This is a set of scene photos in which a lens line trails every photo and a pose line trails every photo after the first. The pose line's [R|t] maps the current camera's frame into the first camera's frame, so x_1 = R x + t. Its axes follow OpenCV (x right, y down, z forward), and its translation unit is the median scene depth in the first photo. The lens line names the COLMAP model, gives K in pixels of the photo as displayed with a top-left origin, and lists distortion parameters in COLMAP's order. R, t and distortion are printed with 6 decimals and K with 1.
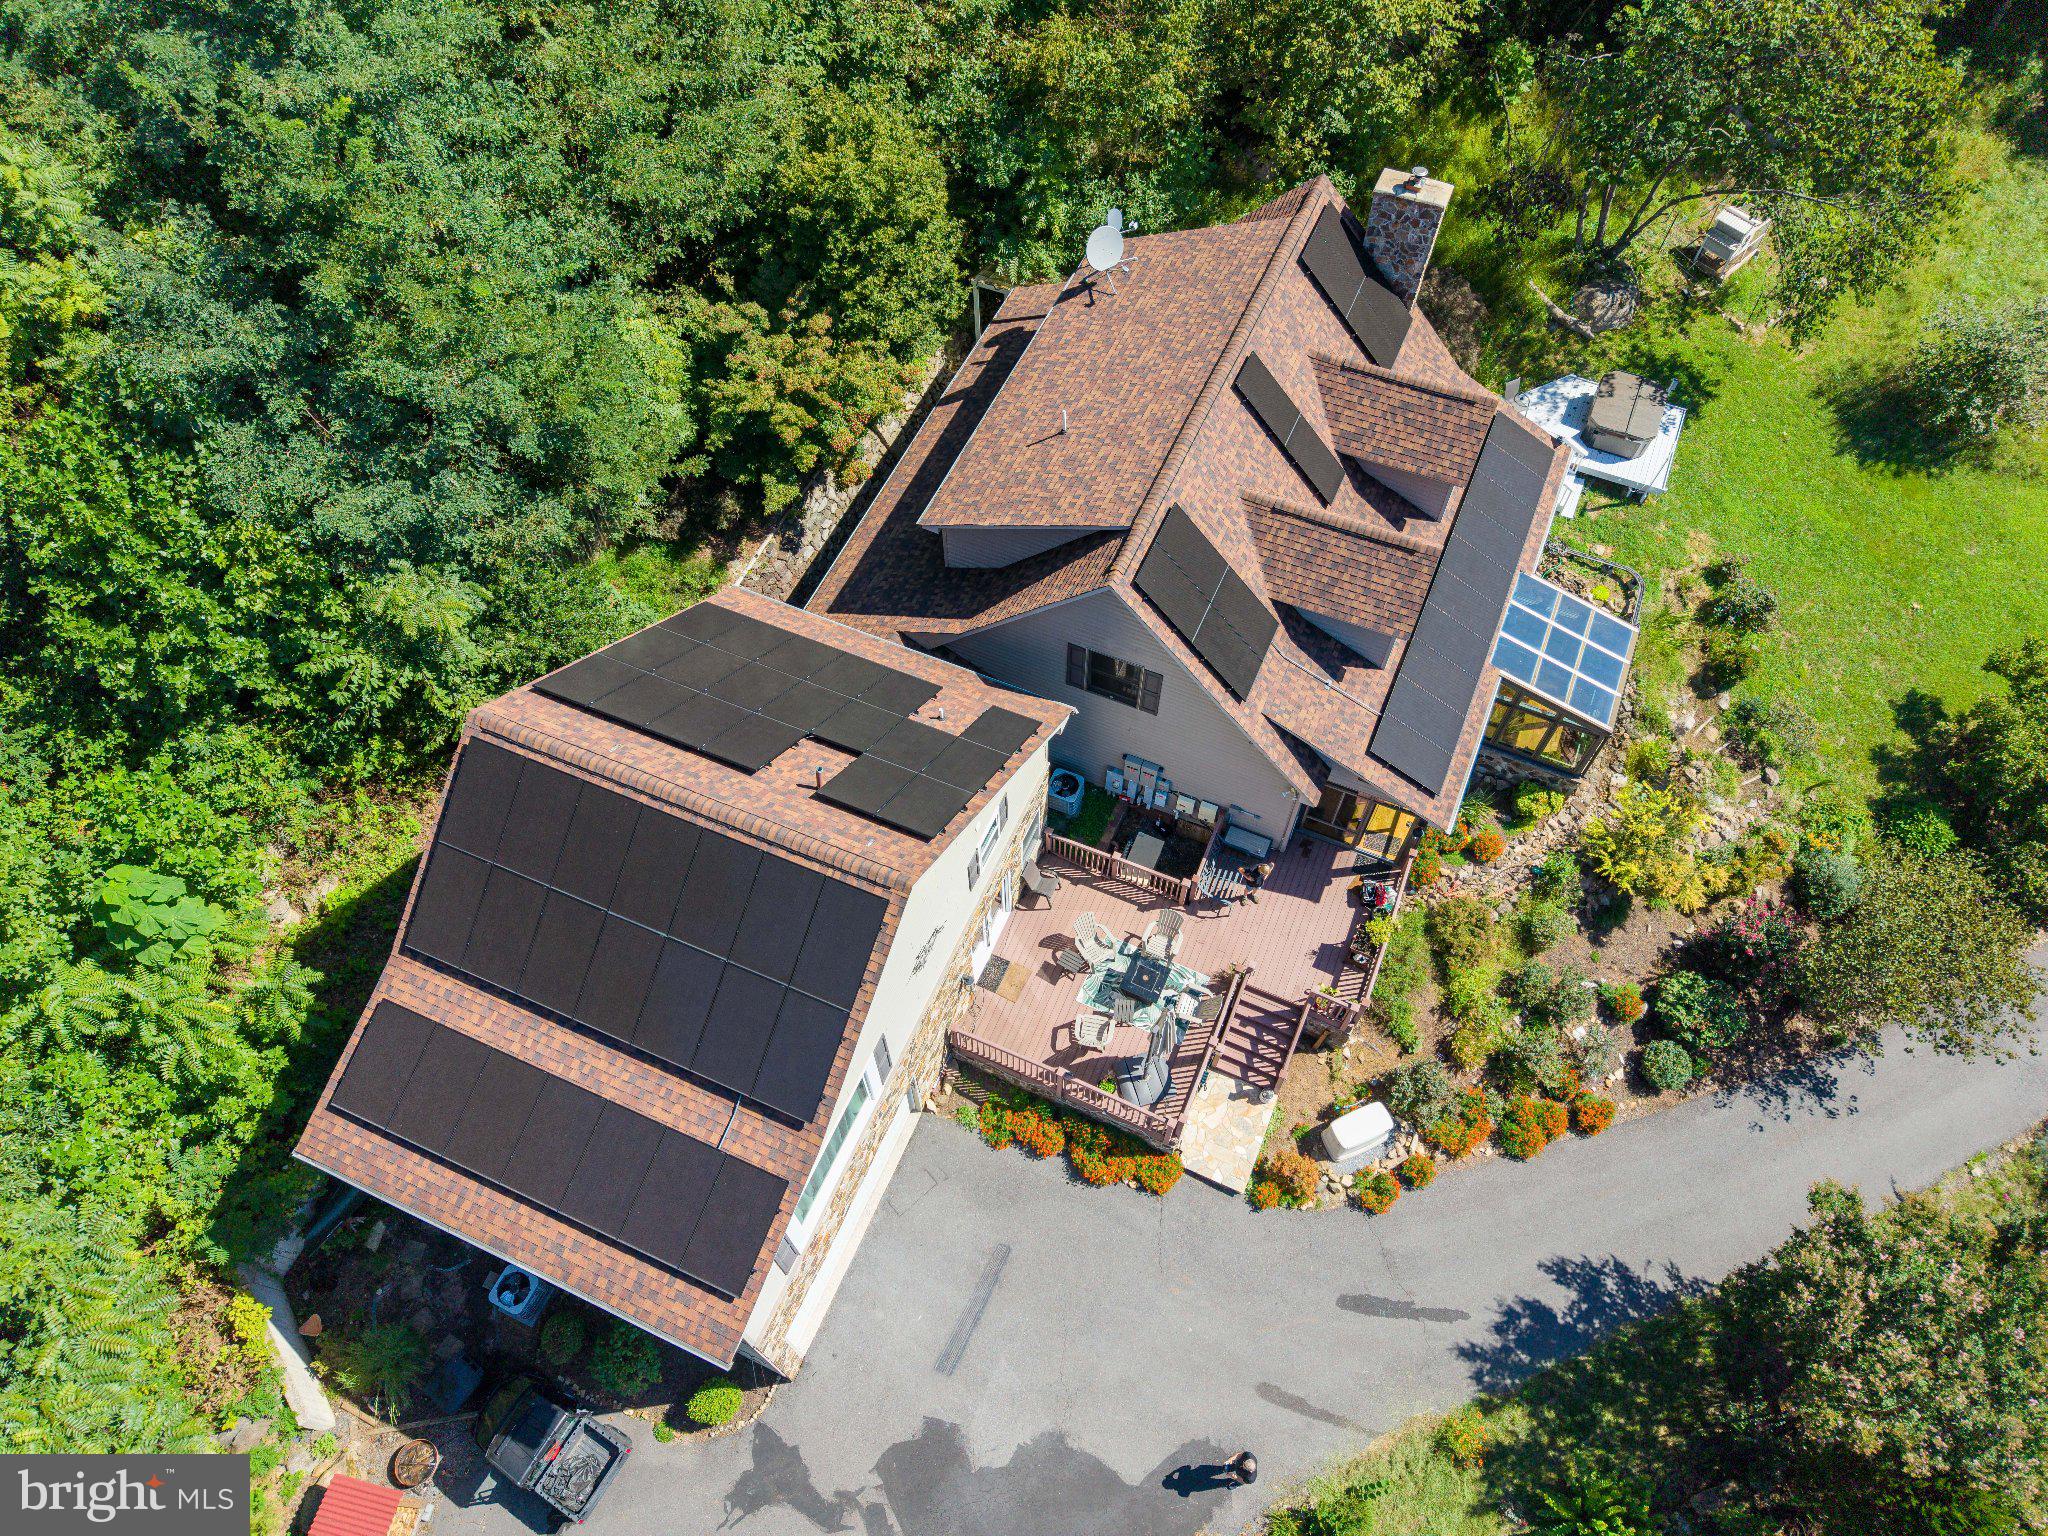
lens RADIAL K [[1402.1, 0, 1024.0], [0, 1402.1, 768.0], [0, 0, 1]] dist [0.003548, -0.000342]
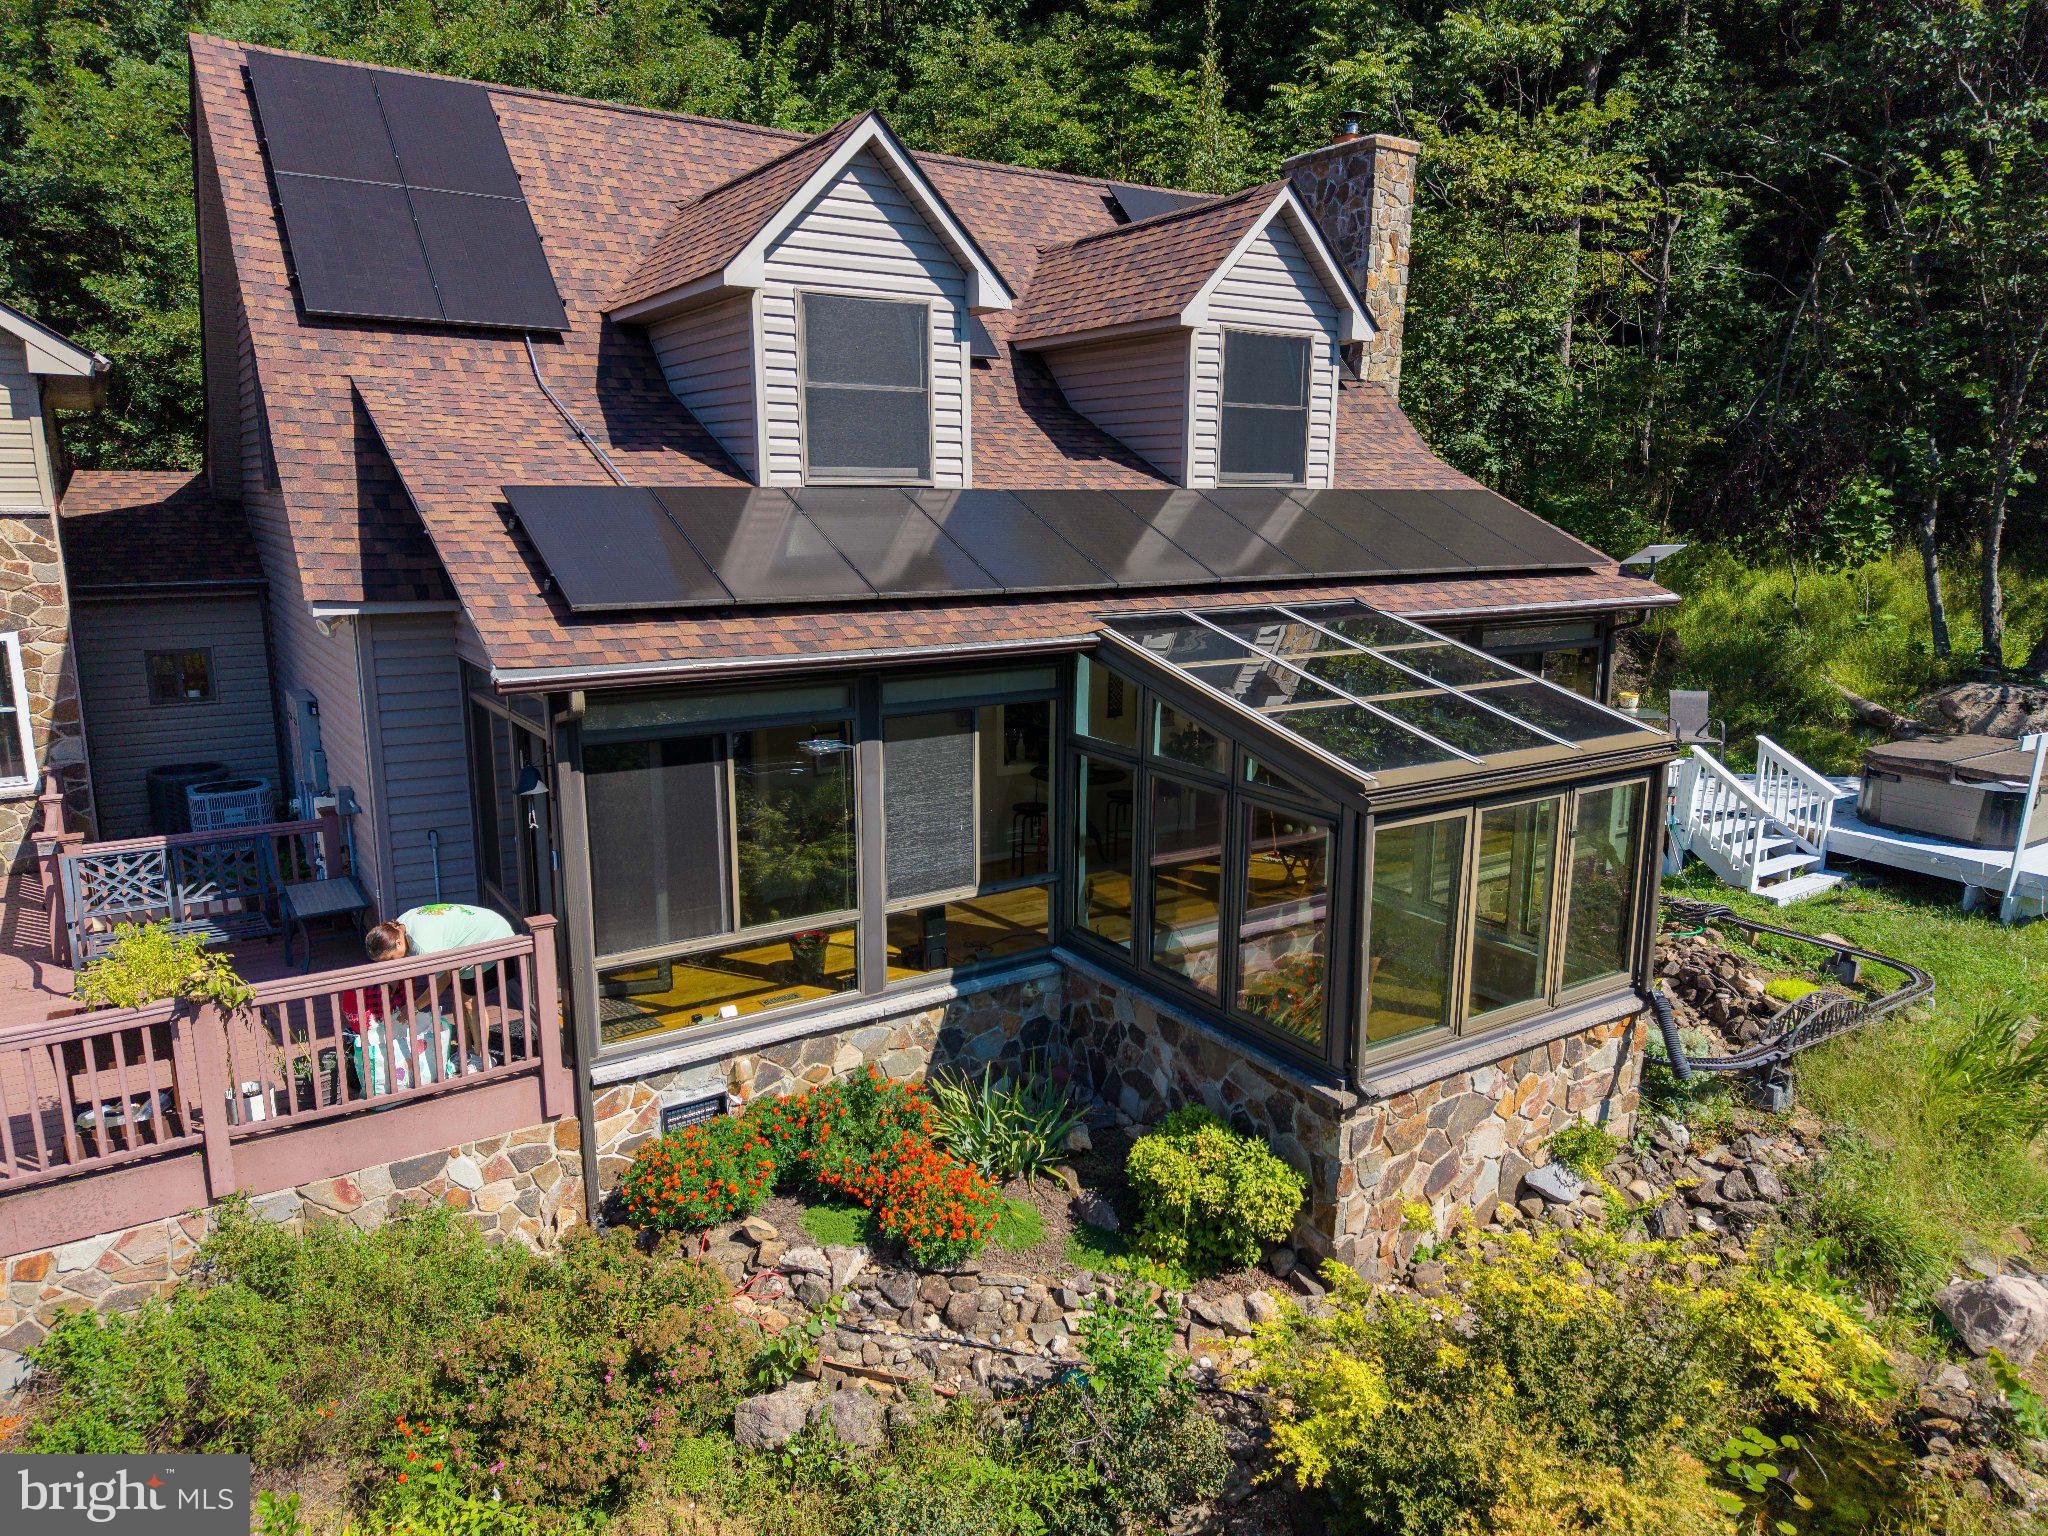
lens RADIAL K [[1382.2, 0, 1024.0], [0, 1382.2, 768.0], [0, 0, 1]] dist [0.015909, -0.004708]
pose [[0.839297, 0.119835, -0.530302, 0.497533], [-0.470110, 0.649912, -0.597169, 0.159693], [0.273088, 0.750502, 0.601805, 0.810931]]
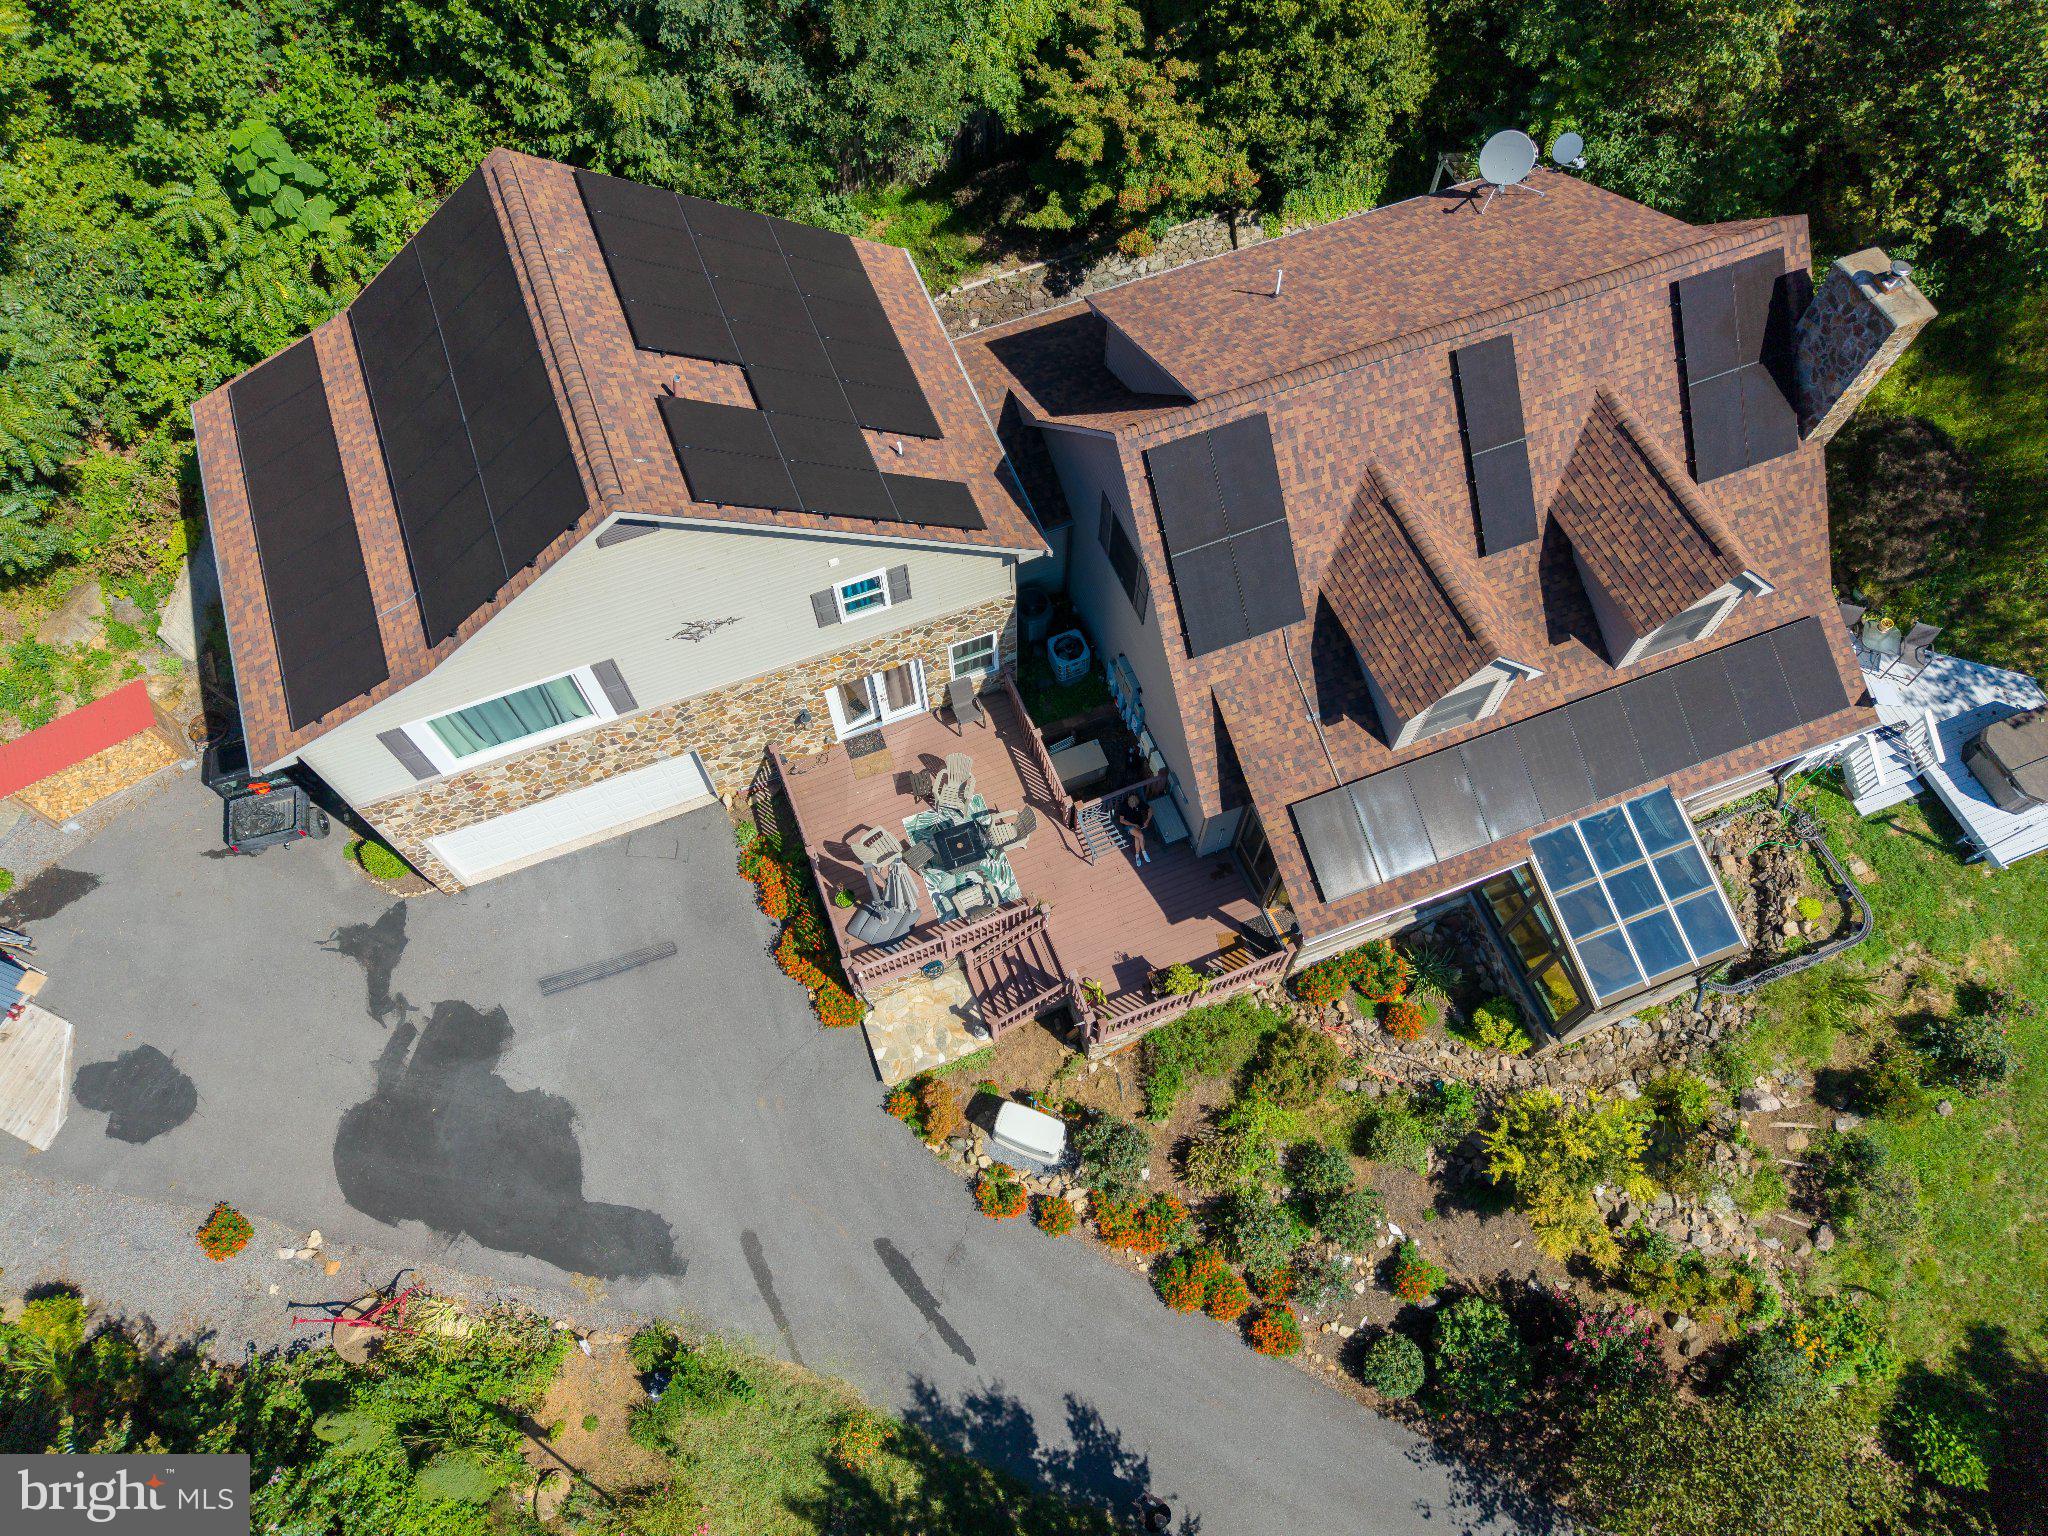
lens RADIAL K [[1382.2, 0, 1024.0], [0, 1382.2, 768.0], [0, 0, 1]] dist [0.015909, -0.004708]
pose [[0.706277, 0.633642, -0.315707, 0.349385], [-0.602028, 0.772219, 0.203075, -0.093020], [0.372472, 0.046638, 0.926871, 0.162707]]
